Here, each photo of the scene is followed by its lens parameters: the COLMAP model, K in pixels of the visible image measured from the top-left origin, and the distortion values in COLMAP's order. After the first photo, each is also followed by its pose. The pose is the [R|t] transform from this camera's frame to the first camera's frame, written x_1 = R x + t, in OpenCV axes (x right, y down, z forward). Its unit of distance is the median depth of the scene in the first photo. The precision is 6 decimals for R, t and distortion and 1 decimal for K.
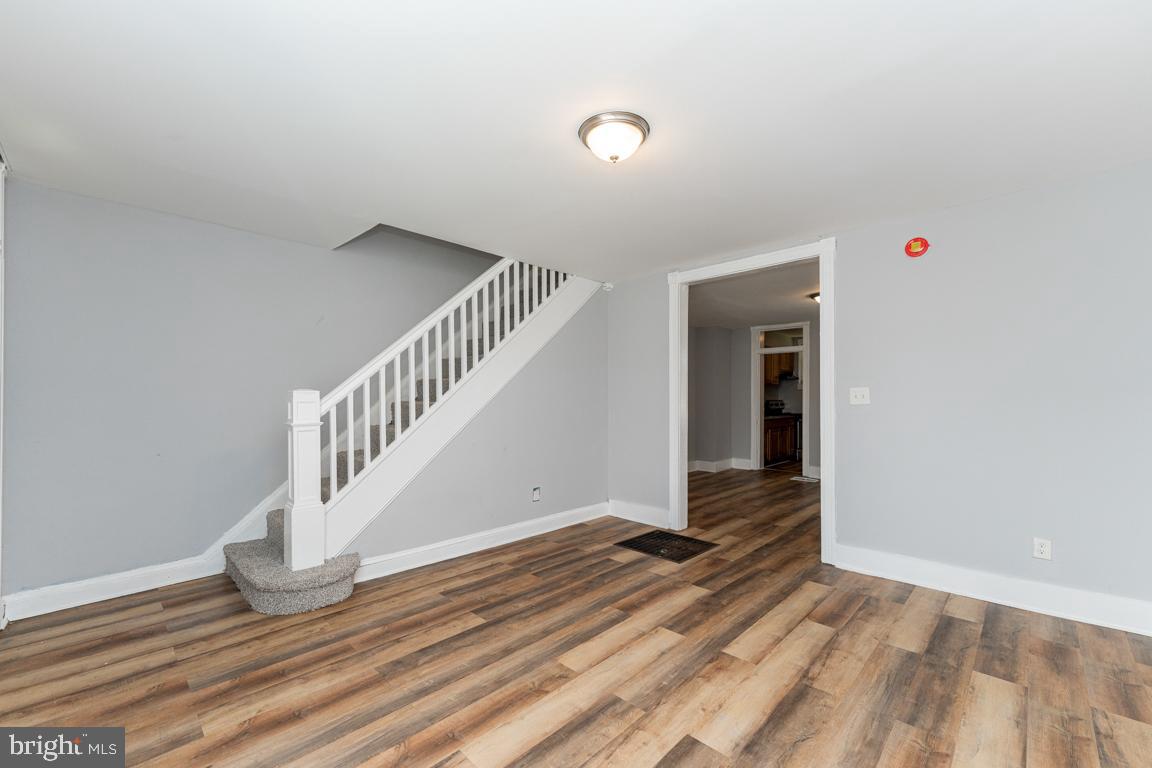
lens RADIAL K [[463.2, 0, 587.8], [0, 463.2, 386.7], [0, 0, 1]] dist [0.001274, -0.000087]
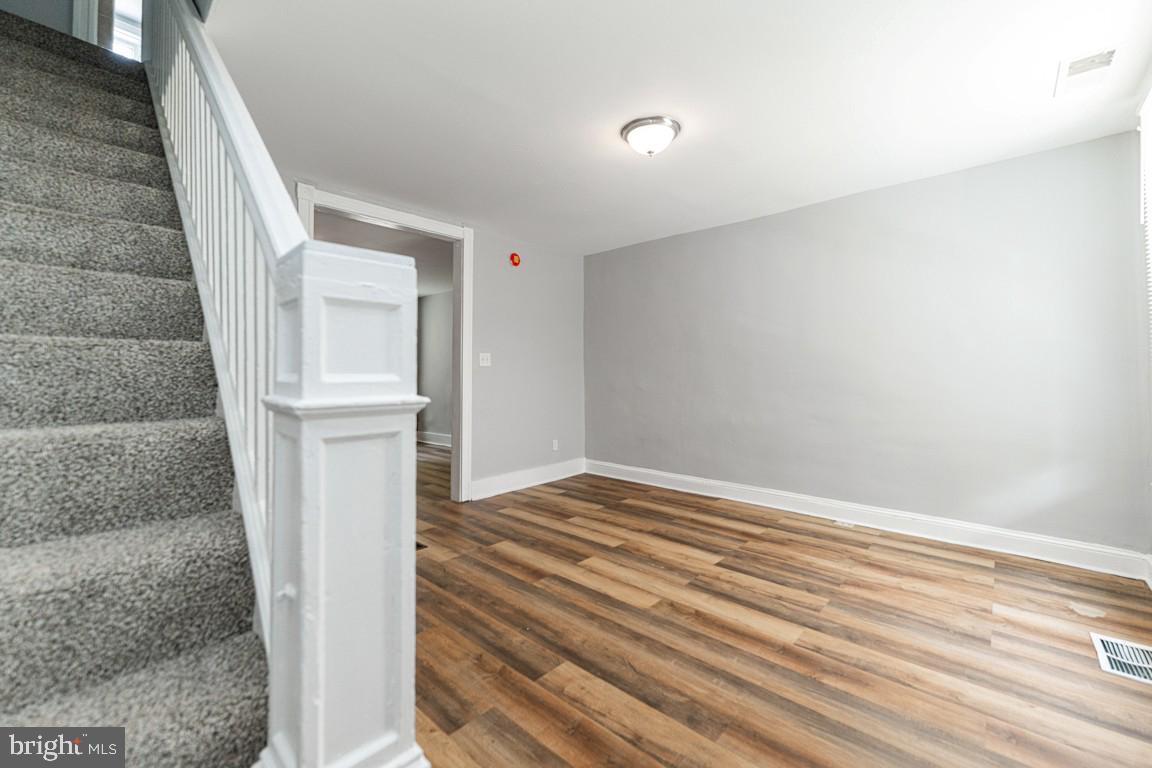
lens RADIAL K [[472.8, 0, 576.0], [0, 472.8, 384.0], [0, 0, 1]] dist [0.000909, -0.000231]
pose [[-0.010943, -0.021109, 0.999717, -0.867484], [-0.023279, 0.999512, 0.020849, 0.067382], [-0.999669, -0.023044, -0.011429, 0.941317]]
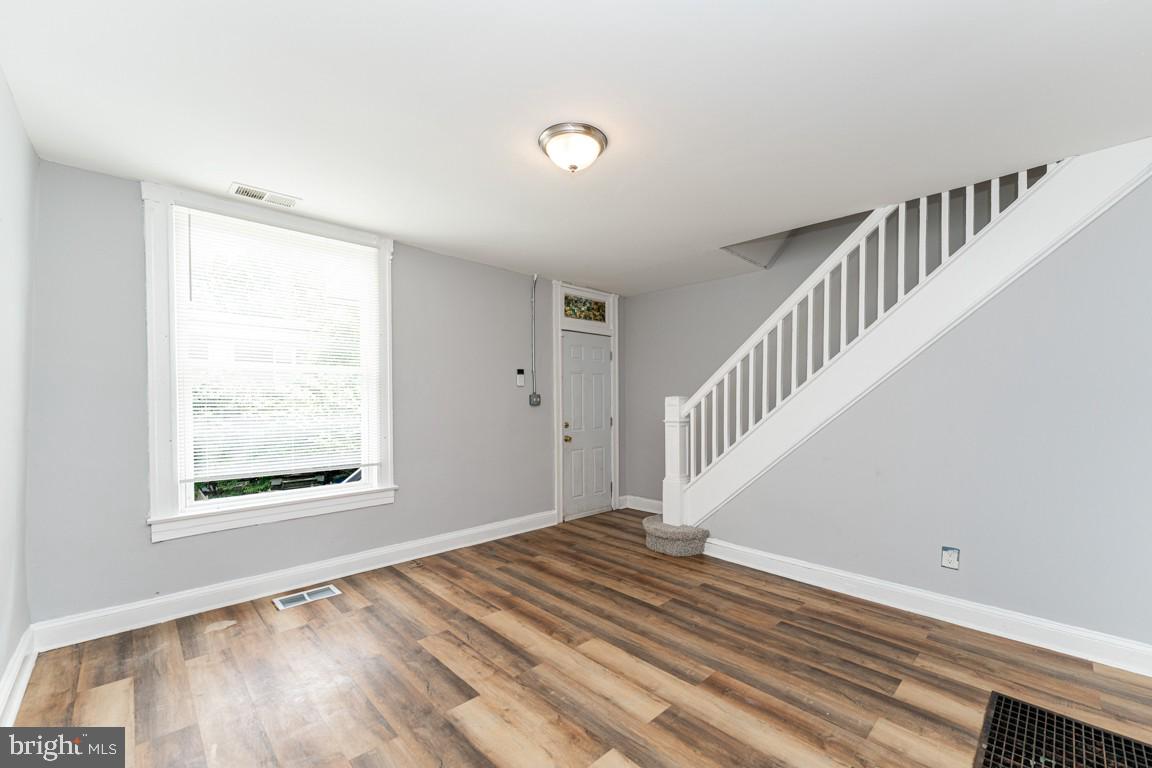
lens RADIAL K [[481.8, 0, 574.2], [0, 481.8, 404.8], [0, 0, 1]] dist [-0.002097, 0.000046]
pose [[-0.060692, 0.008969, -0.998116, 0.871499], [0.022611, 0.999715, 0.007608, 0.014907], [0.997900, -0.022106, -0.060877, 0.828076]]
